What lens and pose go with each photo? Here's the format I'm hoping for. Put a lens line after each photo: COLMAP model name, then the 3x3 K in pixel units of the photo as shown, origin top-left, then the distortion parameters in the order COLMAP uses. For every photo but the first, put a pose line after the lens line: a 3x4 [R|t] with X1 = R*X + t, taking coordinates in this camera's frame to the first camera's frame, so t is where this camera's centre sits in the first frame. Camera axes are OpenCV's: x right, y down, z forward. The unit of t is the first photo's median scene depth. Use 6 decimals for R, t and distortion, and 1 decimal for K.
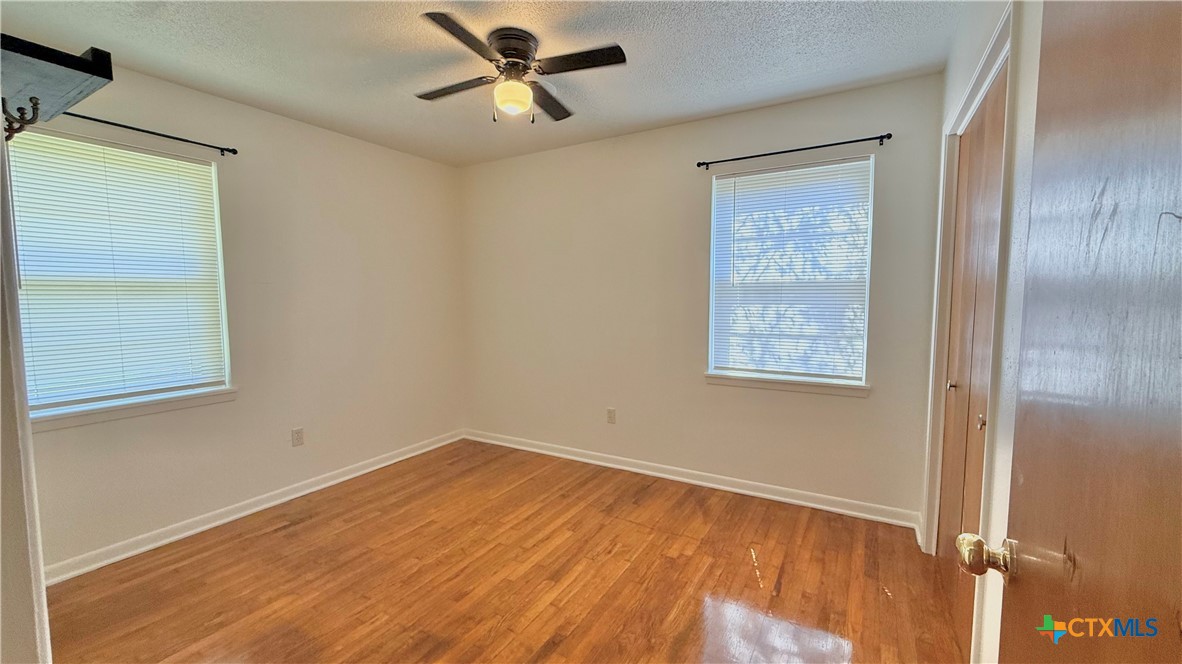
lens RADIAL K [[474.2, 0, 591.0], [0, 474.2, 332.0], [0, 0, 1]] dist [0.000699, 0.000403]
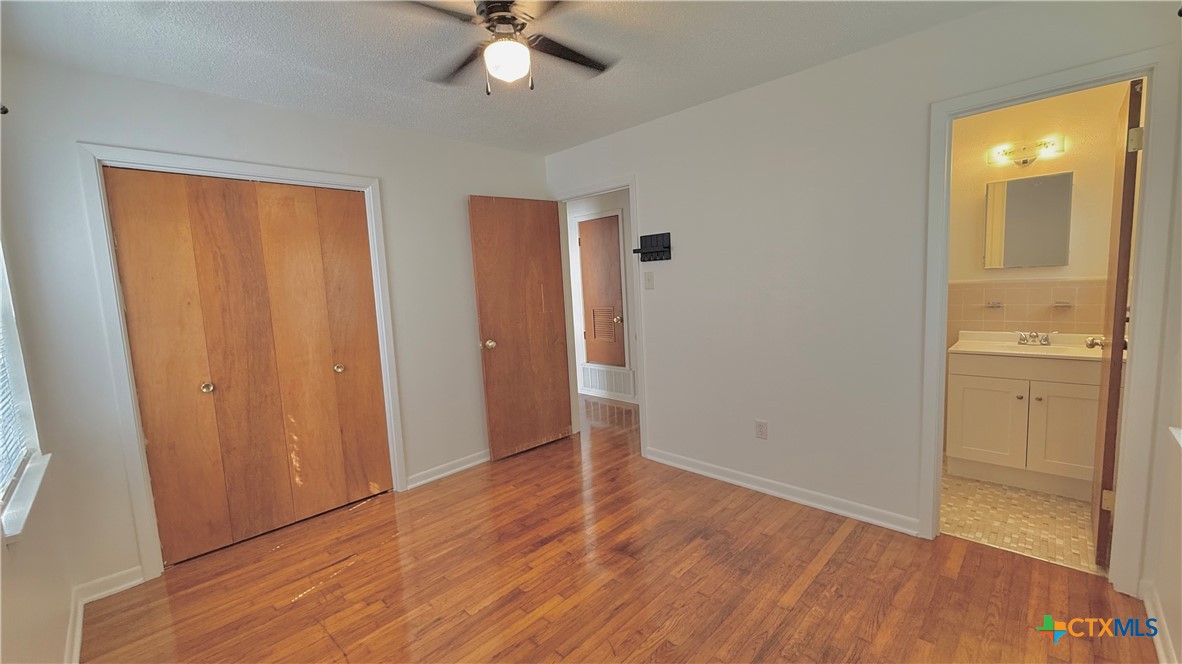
lens RADIAL K [[474.2, 0, 591.0], [0, 474.2, 332.0], [0, 0, 1]] dist [0.000699, 0.000403]
pose [[-0.968853, 0.026708, 0.246193, -0.487703], [0.072403, 0.981277, 0.178475, -0.169656], [-0.236817, 0.190741, -0.952647, 1.829579]]
